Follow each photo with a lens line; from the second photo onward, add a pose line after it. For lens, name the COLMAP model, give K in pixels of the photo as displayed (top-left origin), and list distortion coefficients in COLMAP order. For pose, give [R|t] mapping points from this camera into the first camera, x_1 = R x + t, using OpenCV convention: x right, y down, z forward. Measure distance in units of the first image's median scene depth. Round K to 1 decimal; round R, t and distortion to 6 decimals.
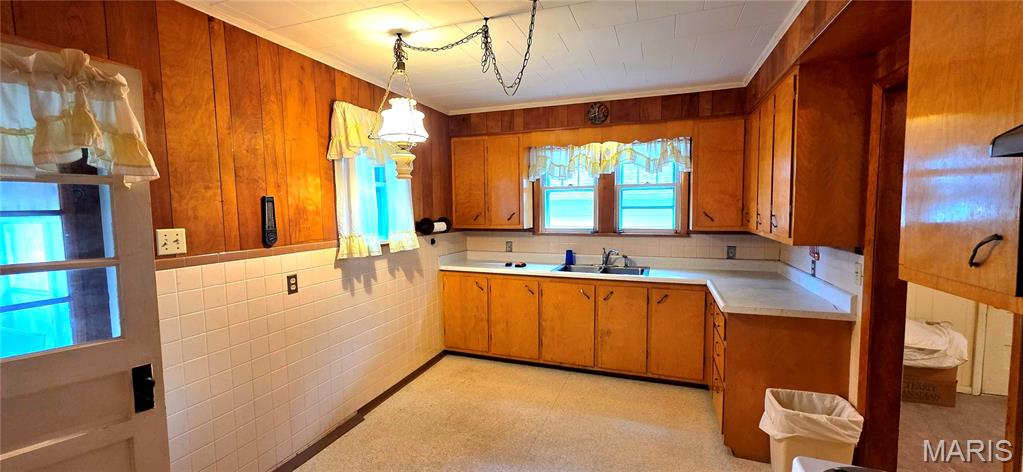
lens RADIAL K [[409.5, 0, 507.5], [0, 409.5, 237.3], [0, 0, 1]] dist [0.003325, 0.000577]
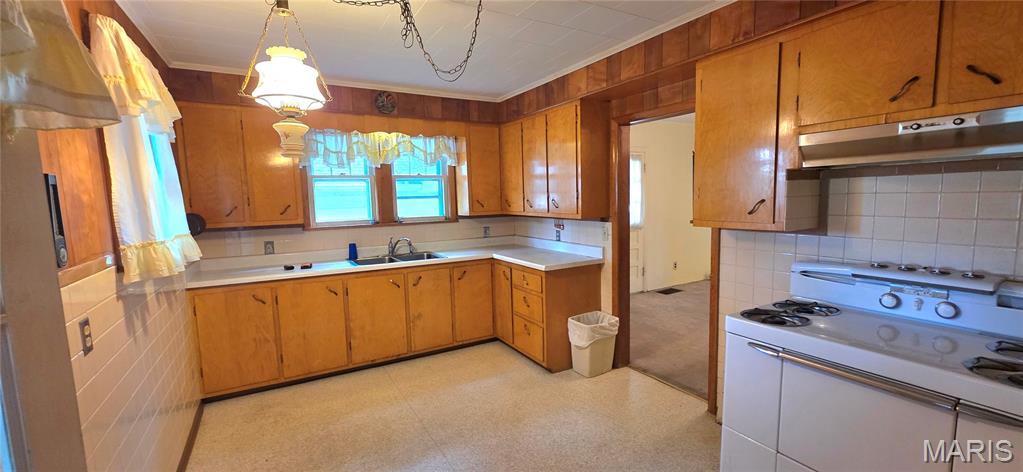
lens RADIAL K [[409.5, 0, 505.2], [0, 409.5, 237.8], [0, 0, 1]] dist [0.003325, 0.000577]
pose [[0.641724, -0.083956, 0.762326, -0.380600], [0.072496, 0.996180, 0.048683, -0.002419], [-0.763501, 0.024025, 0.645359, 0.142019]]
